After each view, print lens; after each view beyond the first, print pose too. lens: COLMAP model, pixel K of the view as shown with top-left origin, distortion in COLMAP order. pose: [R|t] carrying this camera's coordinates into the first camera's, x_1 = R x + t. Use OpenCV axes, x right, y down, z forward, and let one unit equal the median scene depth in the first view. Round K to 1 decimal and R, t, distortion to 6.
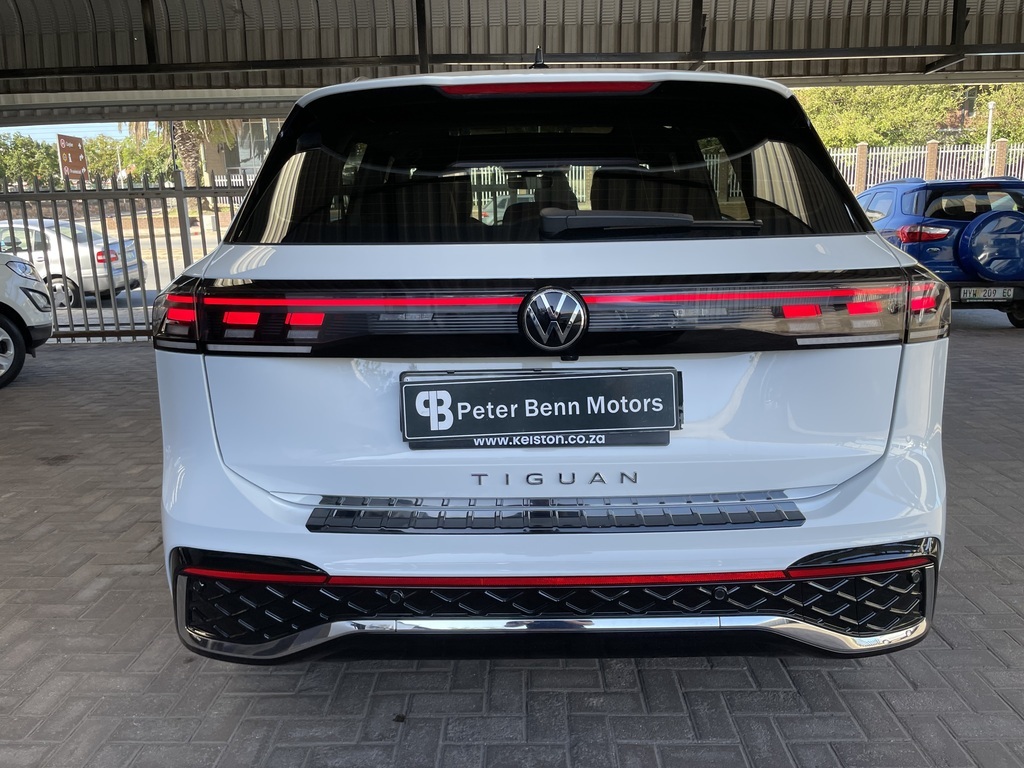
lens RADIAL K [[788.8, 0, 513.9], [0, 788.8, 386.0], [0, 0, 1]] dist [0.057573, -0.085341]
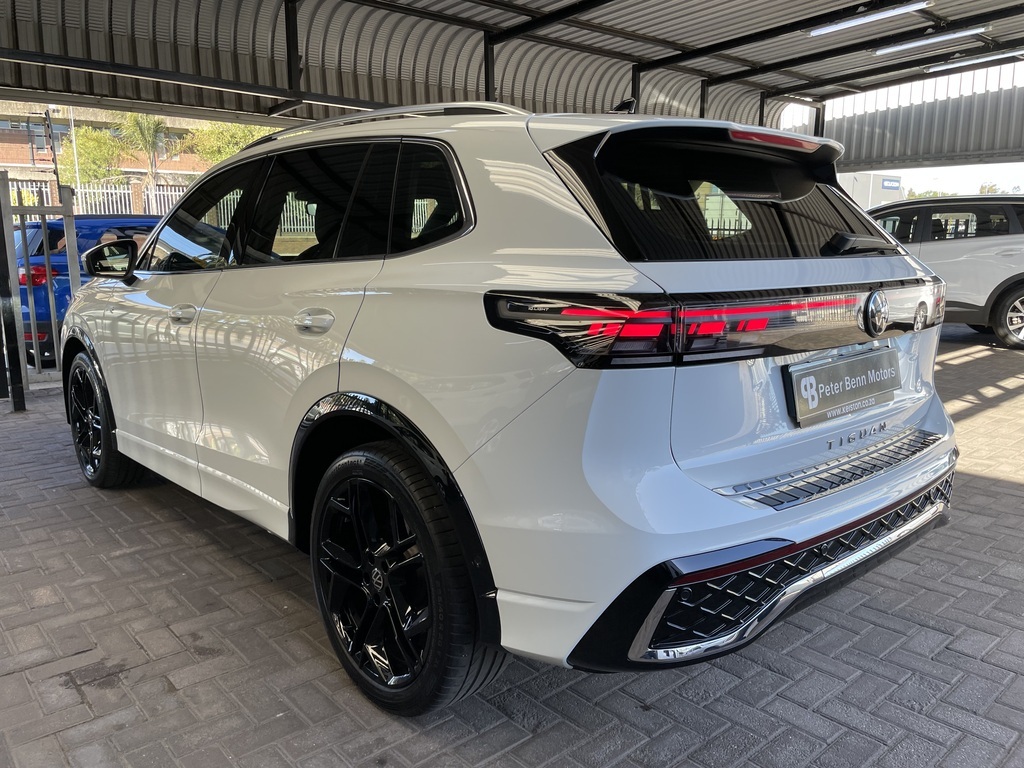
lens RADIAL K [[788.8, 0, 511.7], [0, 788.8, 381.4], [0, 0, 1]] dist [0.057573, -0.085341]
pose [[0.741100, -0.102257, 0.663562, -1.255284], [0.136496, 0.990641, 0.000215, -0.050167], [-0.657374, 0.090414, 0.748121, 0.380998]]
